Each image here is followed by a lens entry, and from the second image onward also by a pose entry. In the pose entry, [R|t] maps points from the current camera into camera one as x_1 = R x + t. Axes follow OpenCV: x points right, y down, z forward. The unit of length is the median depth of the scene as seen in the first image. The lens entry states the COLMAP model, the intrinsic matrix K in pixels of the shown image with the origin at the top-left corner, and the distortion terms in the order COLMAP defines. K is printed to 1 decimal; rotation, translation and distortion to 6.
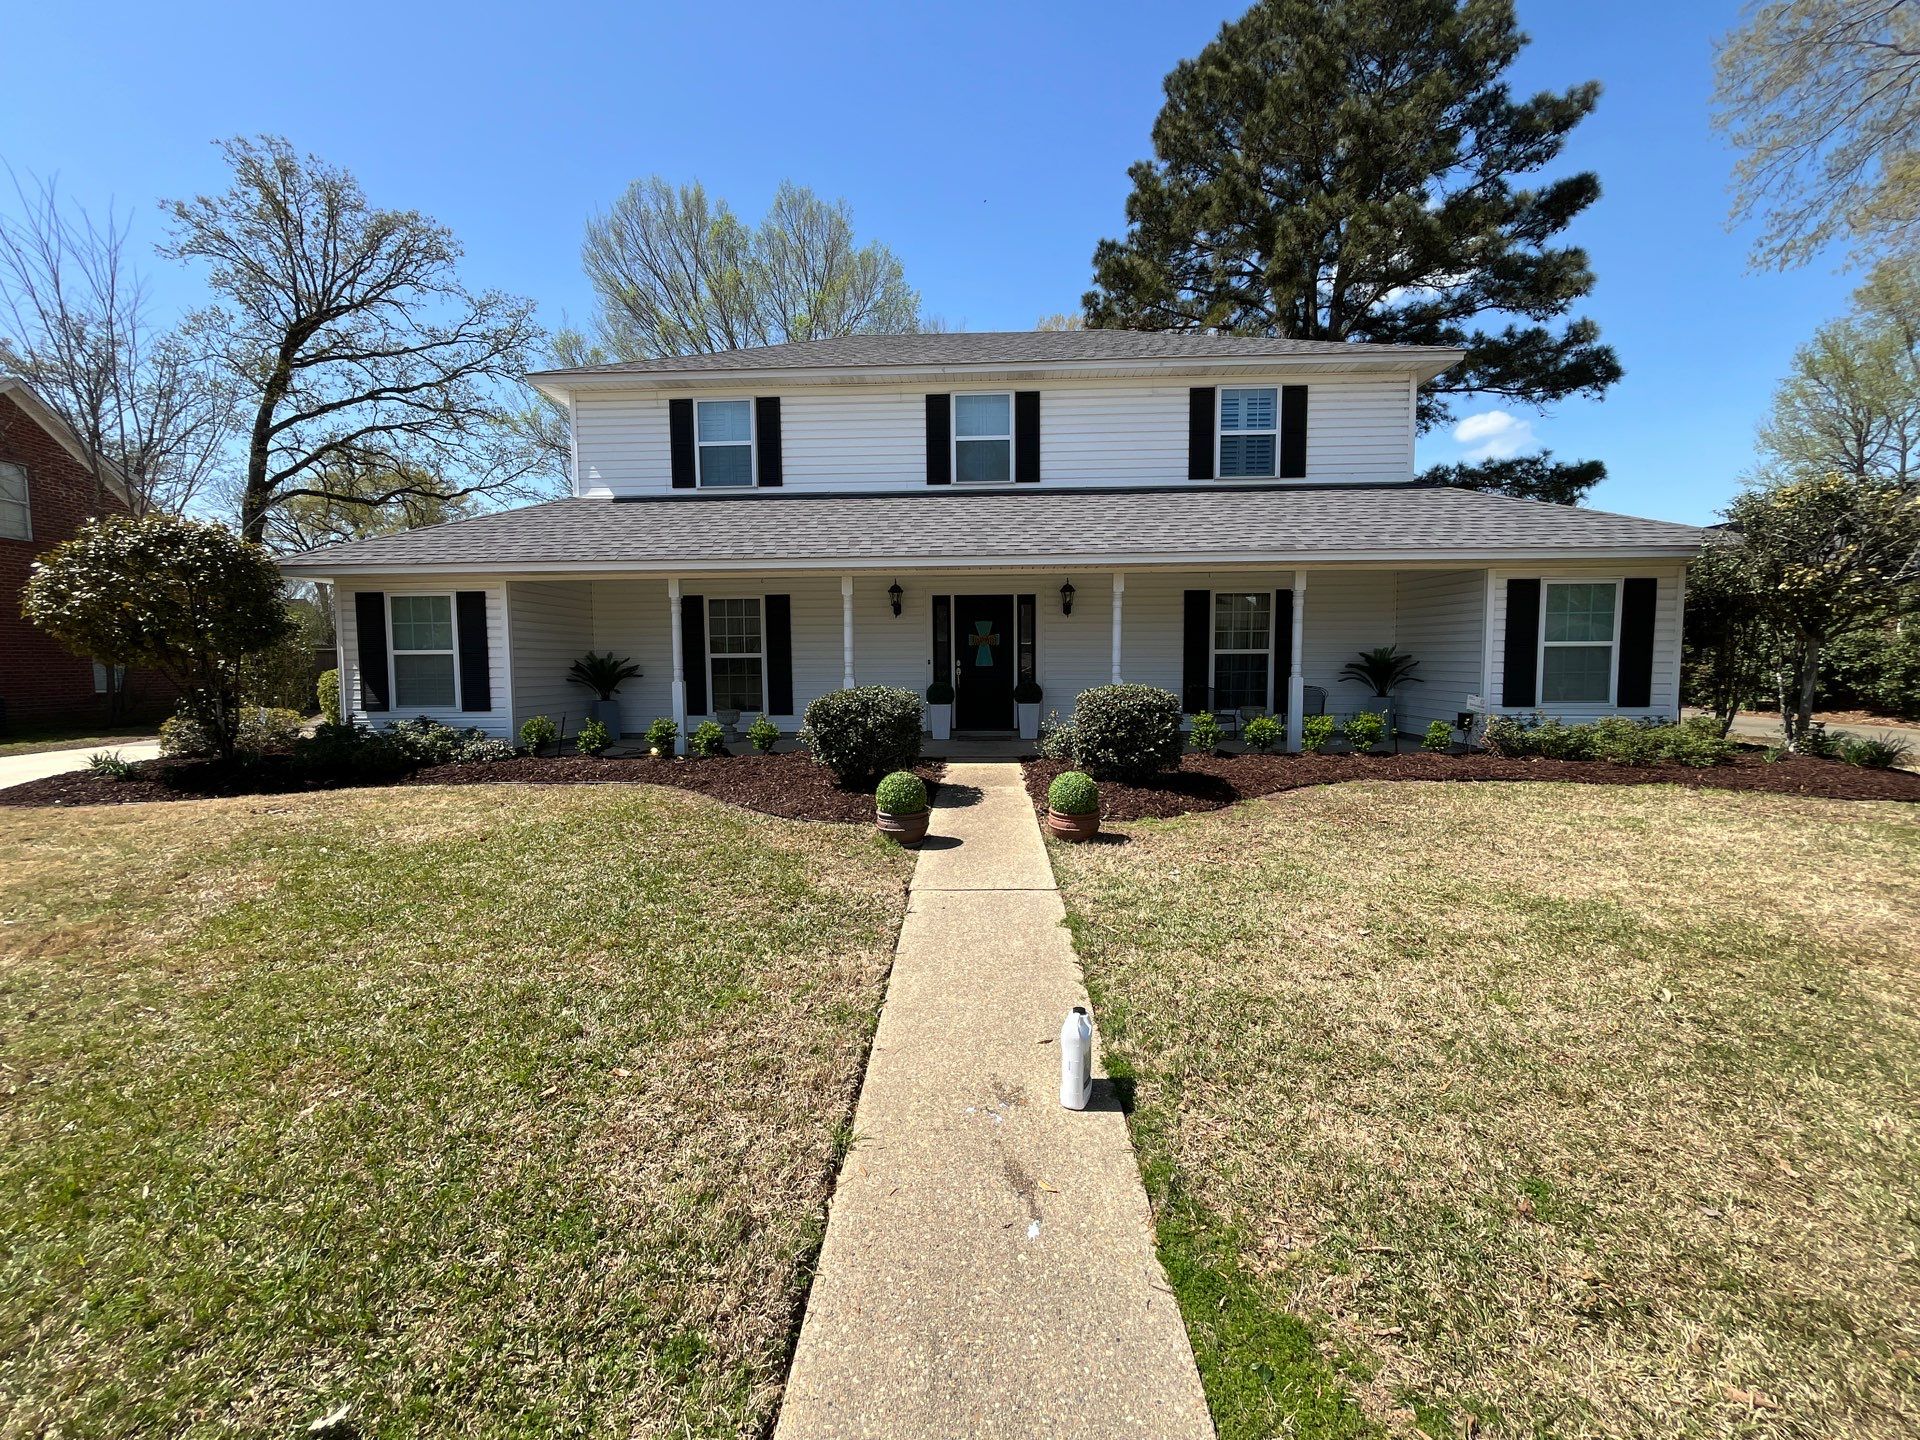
lens RADIAL K [[779.8, 0, 960.0], [0, 779.8, 720.0], [0, 0, 1]] dist [-0.002638, -0.000286]
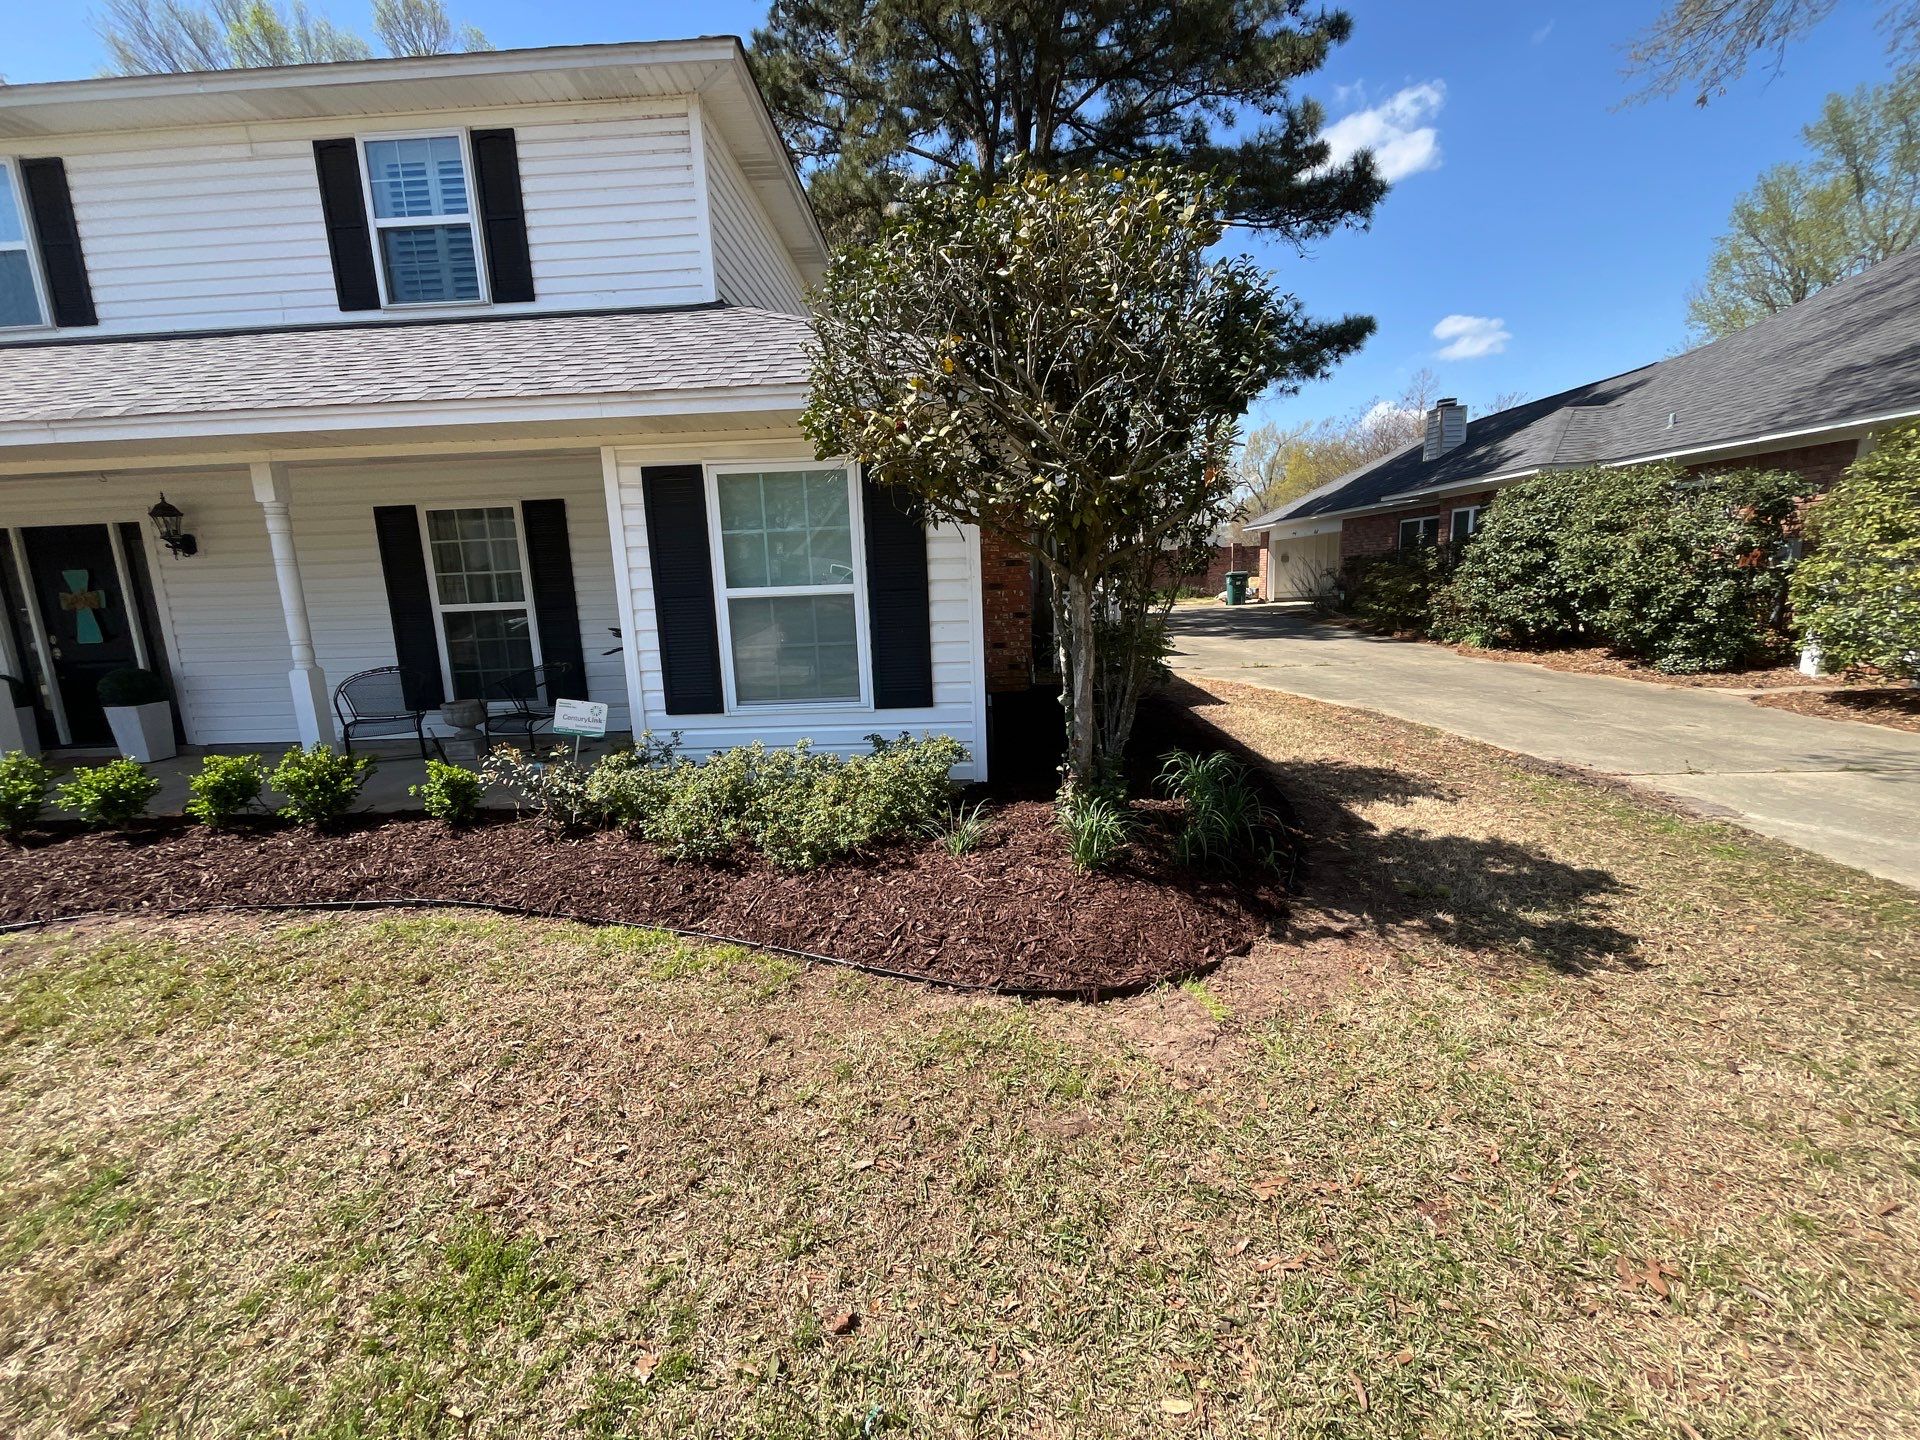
lens RADIAL K [[779.8, 0, 960.0], [0, 779.8, 720.0], [0, 0, 1]] dist [-0.002638, -0.000286]
pose [[0.999233, -0.034683, 0.018161, 0.711244], [0.032697, 0.994435, 0.100152, -0.048076], [-0.021534, -0.099482, 0.994806, 0.374325]]
